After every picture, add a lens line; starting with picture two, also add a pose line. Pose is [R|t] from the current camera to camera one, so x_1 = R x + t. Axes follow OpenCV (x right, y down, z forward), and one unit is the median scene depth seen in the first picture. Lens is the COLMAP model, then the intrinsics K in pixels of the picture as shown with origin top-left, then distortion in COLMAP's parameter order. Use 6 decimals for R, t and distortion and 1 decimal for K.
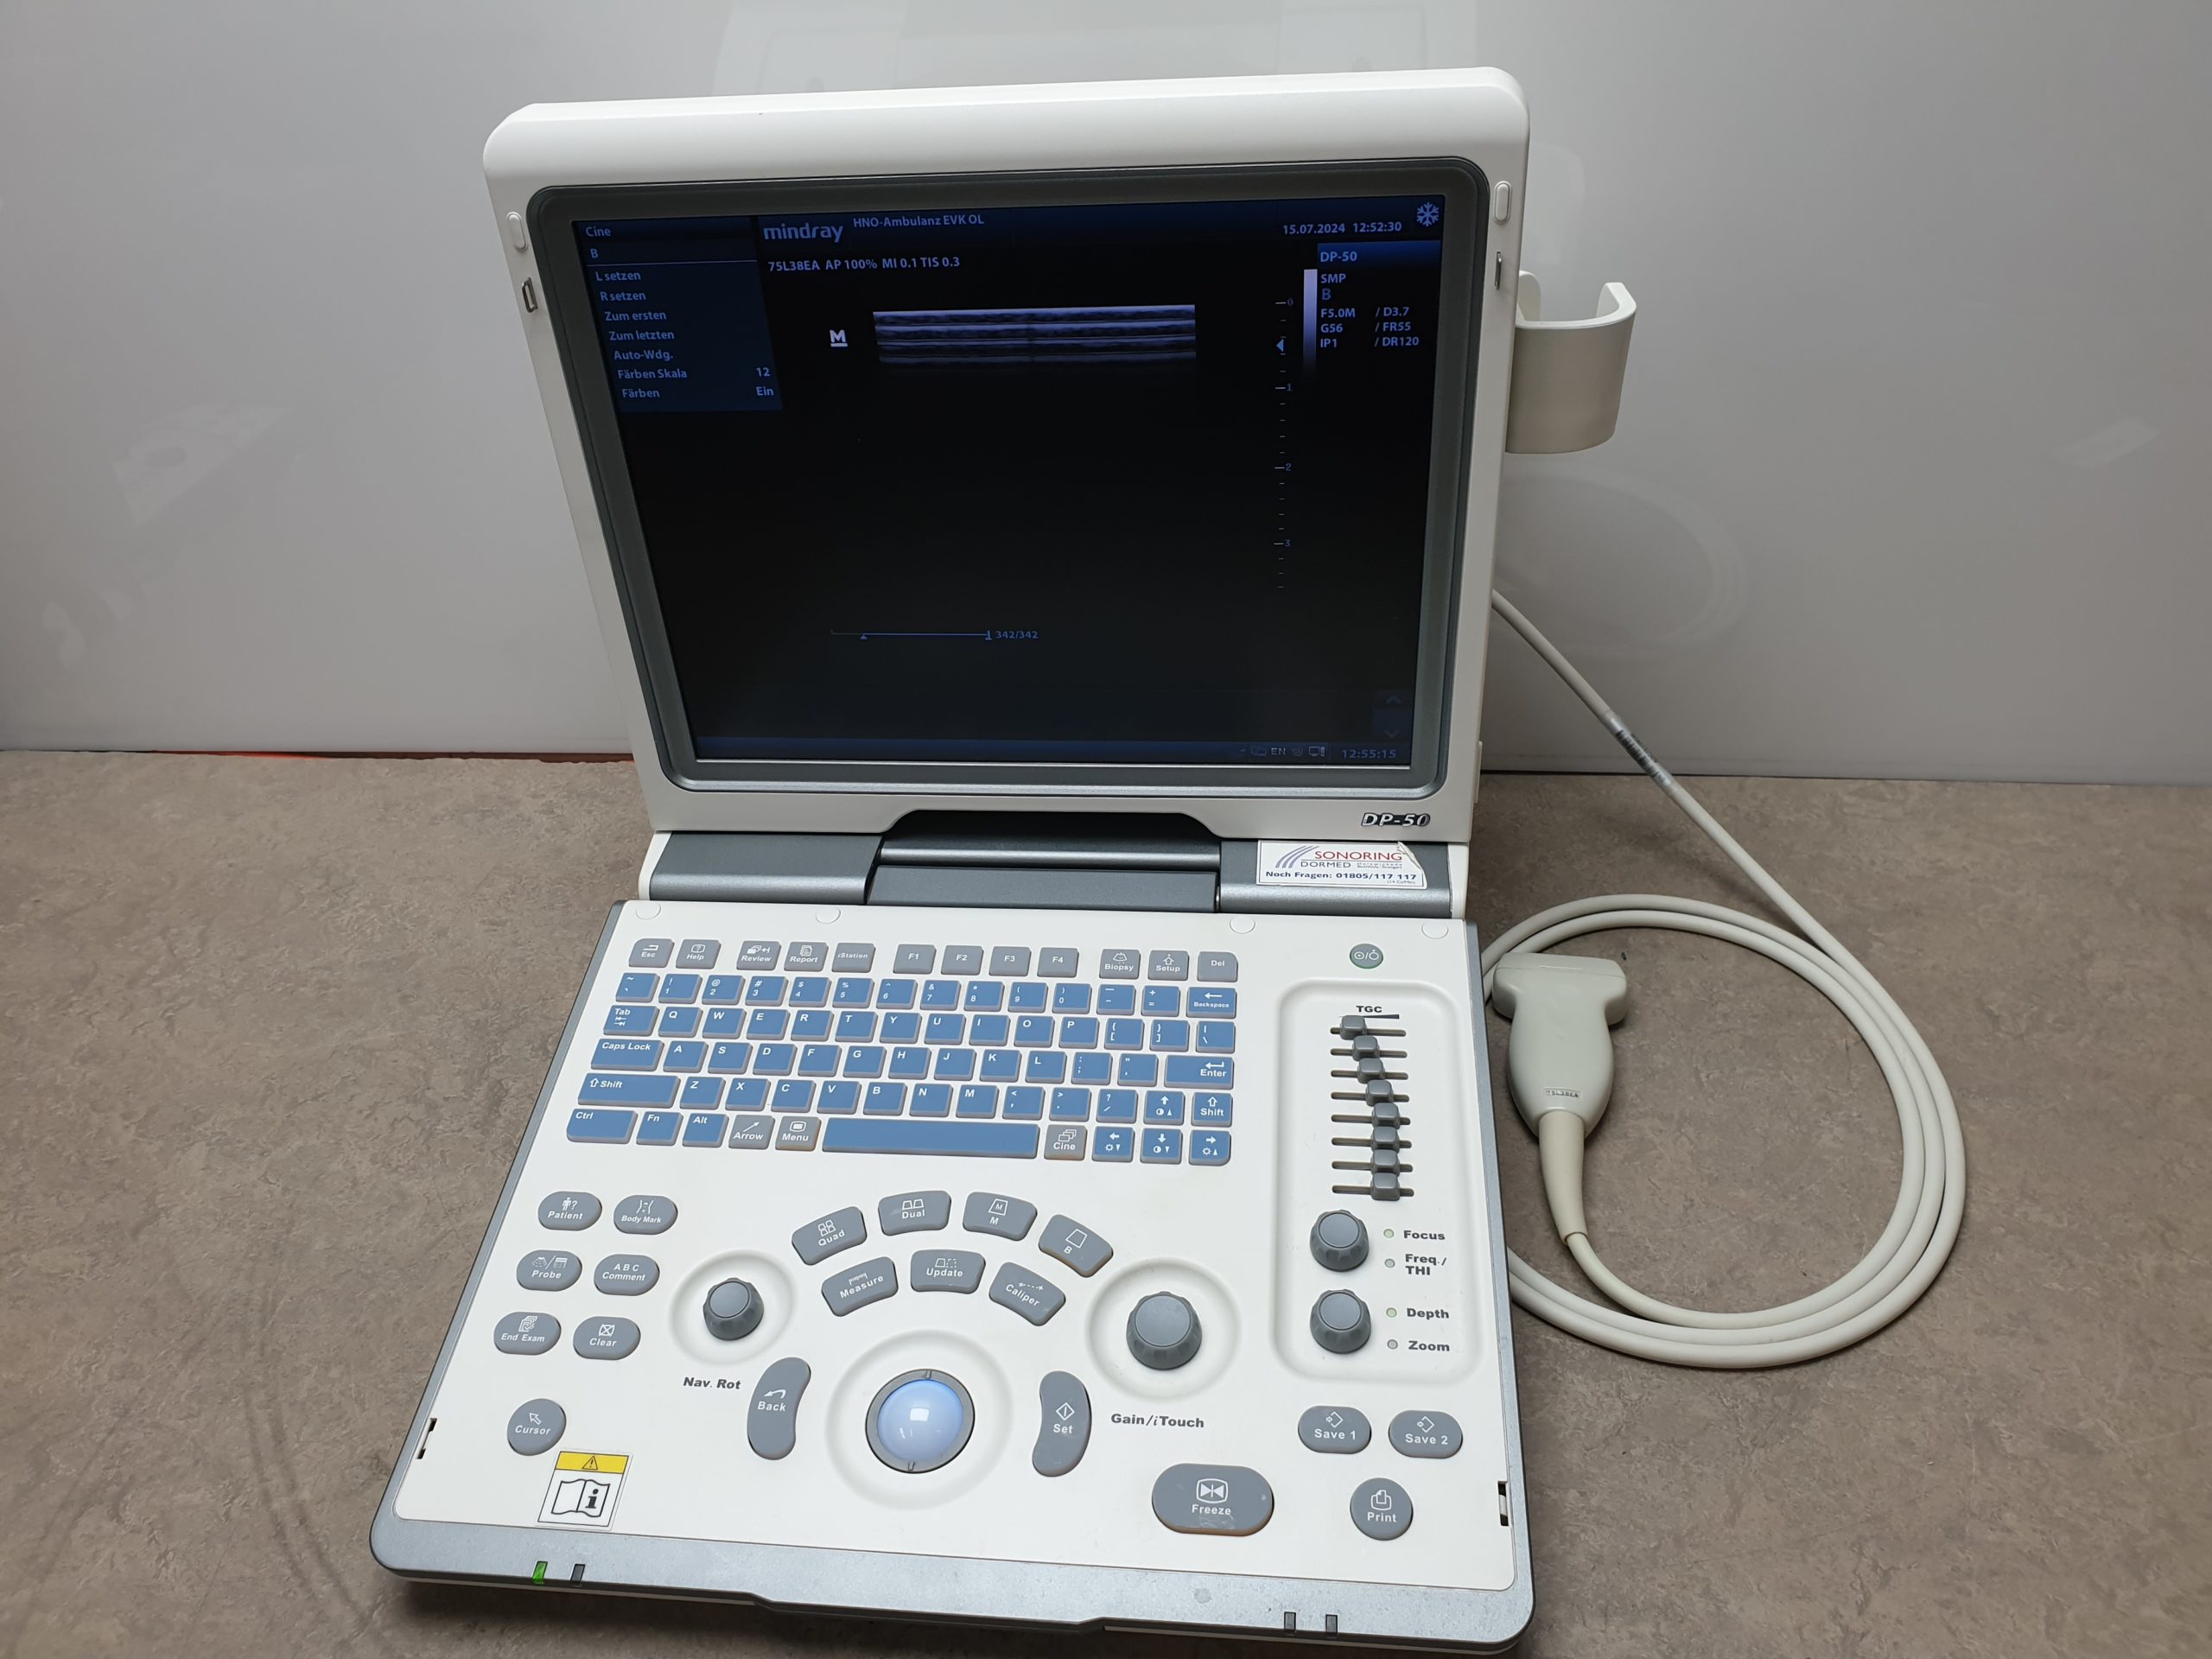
lens RADIAL K [[1745.8, 0, 1101.2], [0, 1745.8, 835.4], [0, 0, 1]] dist [-0.035797, 0.079003]
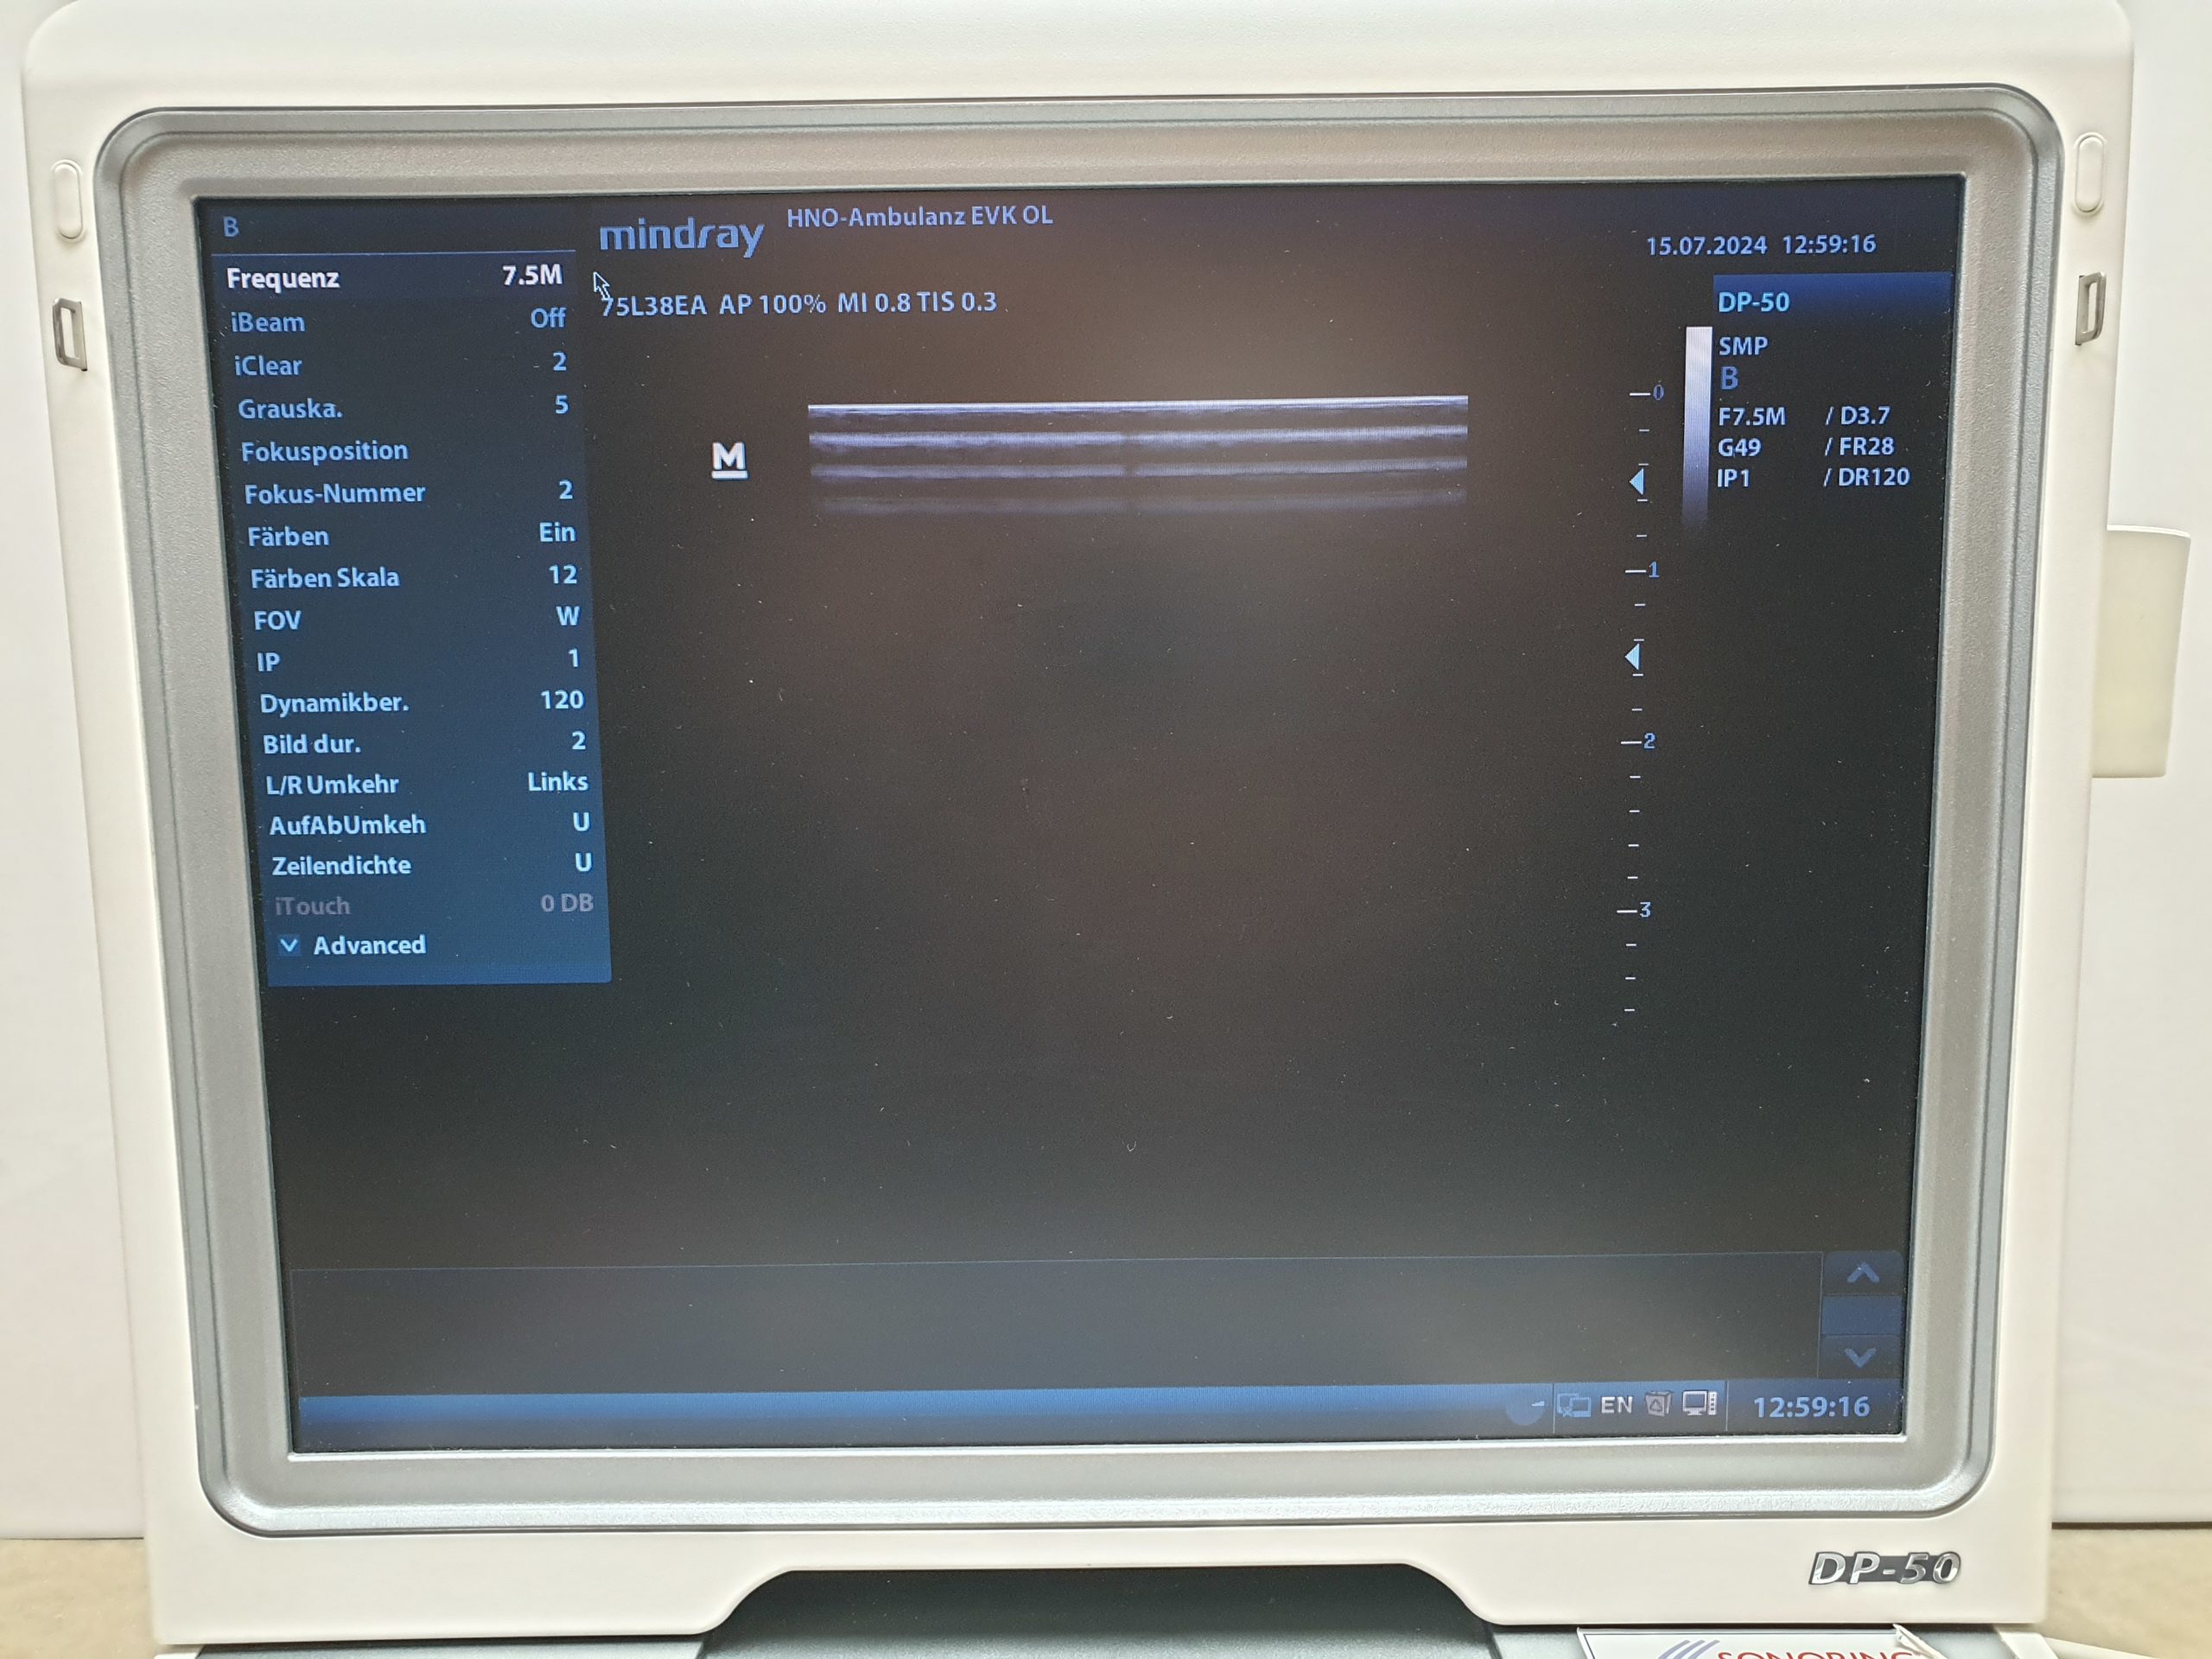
lens RADIAL K [[1745.8, 0, 1150.1], [0, 1745.8, 763.9], [0, 0, 1]] dist [-0.035797, 0.079003]
pose [[0.993691, 0.032648, 0.107293, -0.084691], [0.023429, 0.875154, -0.483276, 0.025540], [-0.109676, 0.482741, 0.868868, 0.612327]]
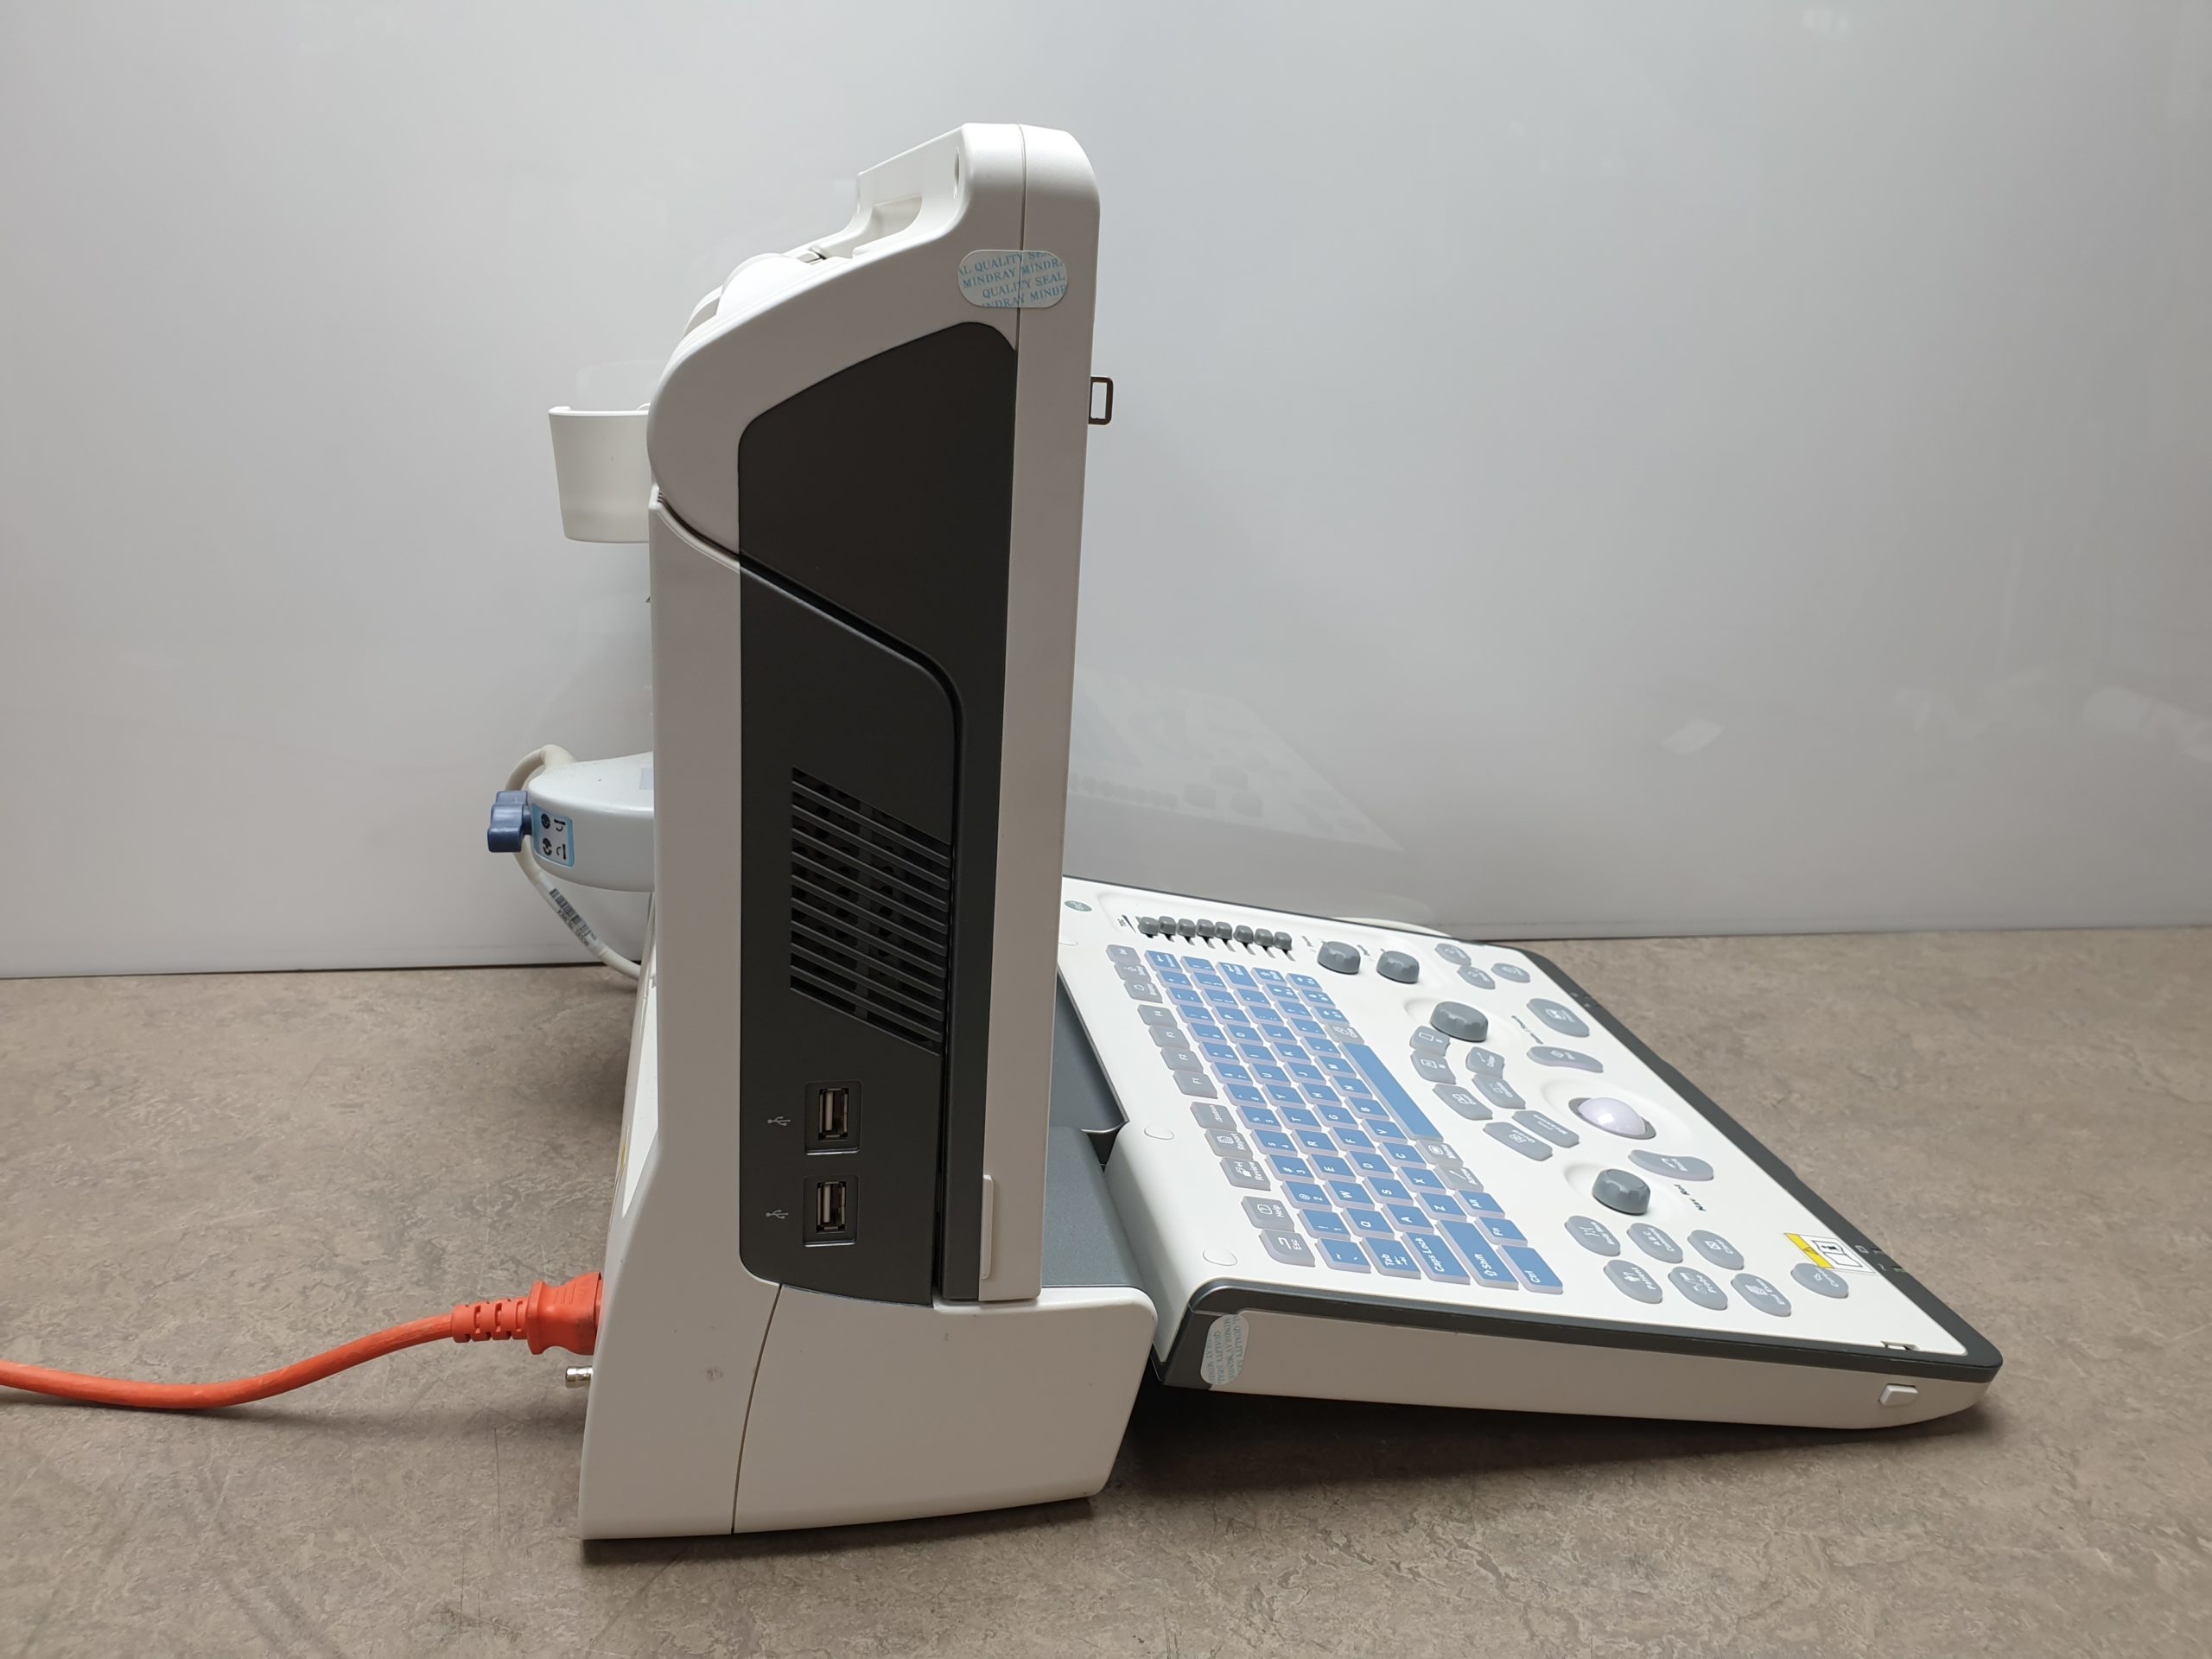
lens RADIAL K [[1745.8, 0, 1120.2], [0, 1745.8, 861.0], [0, 0, 1]] dist [-0.035797, 0.079003]
pose [[0.941847, 0.000414, 0.336041, -0.376774], [0.091650, 0.961772, -0.258058, 0.252889], [-0.323302, 0.273850, 0.905805, 0.114918]]
